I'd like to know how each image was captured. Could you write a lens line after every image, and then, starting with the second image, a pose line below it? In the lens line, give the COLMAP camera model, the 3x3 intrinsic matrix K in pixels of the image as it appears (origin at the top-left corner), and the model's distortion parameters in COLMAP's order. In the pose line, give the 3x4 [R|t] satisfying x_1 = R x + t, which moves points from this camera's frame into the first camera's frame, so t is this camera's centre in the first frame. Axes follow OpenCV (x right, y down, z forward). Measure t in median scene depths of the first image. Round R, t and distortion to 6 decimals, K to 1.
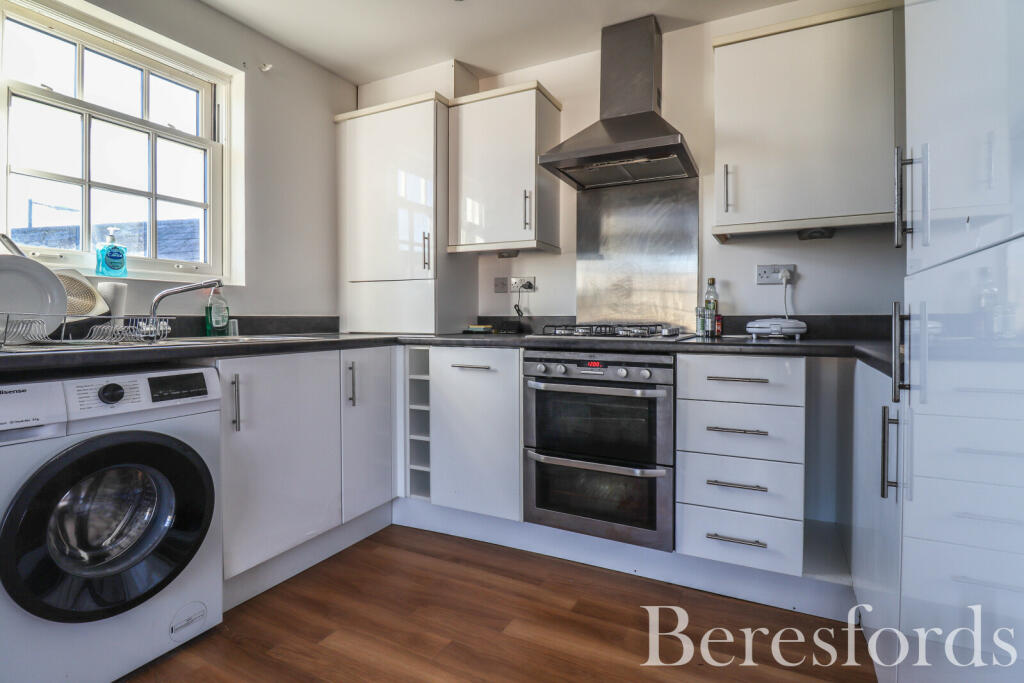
lens RADIAL K [[514.1, 0, 512.1], [0, 514.1, 325.6], [0, 0, 1]] dist [-0.014695, -0.000075]
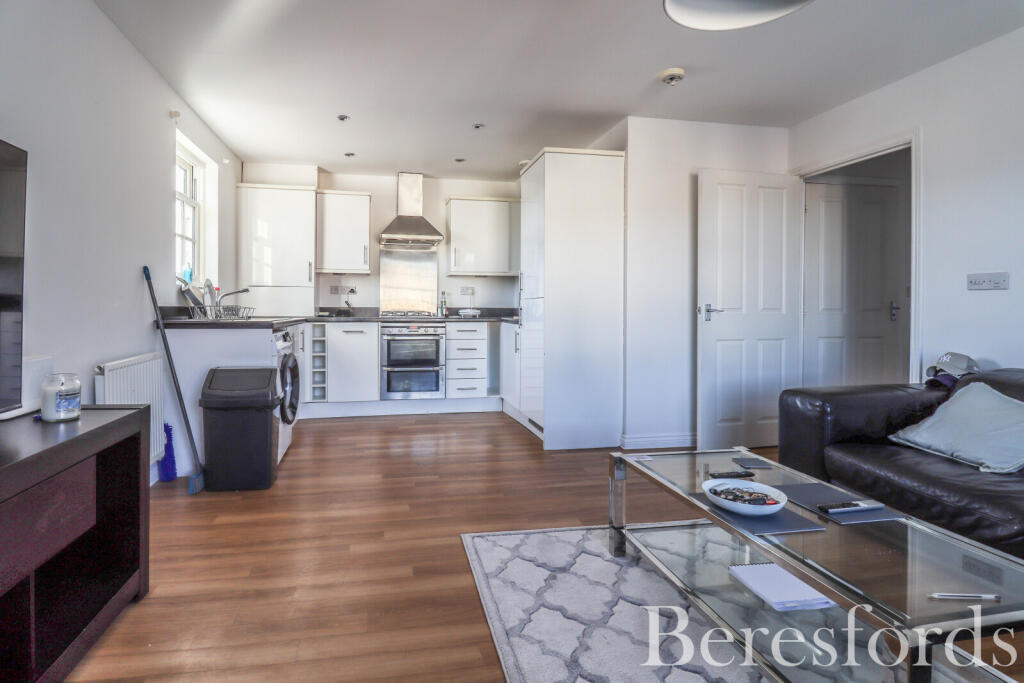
lens RADIAL K [[514.1, 0, 512.1], [0, 514.1, 325.6], [0, 0, 1]] dist [-0.014695, -0.000075]
pose [[0.743297, -0.018629, 0.668703, -0.995298], [0.004810, 0.999735, 0.022504, 0.011592], [-0.668945, -0.013511, 0.743189, -0.991777]]
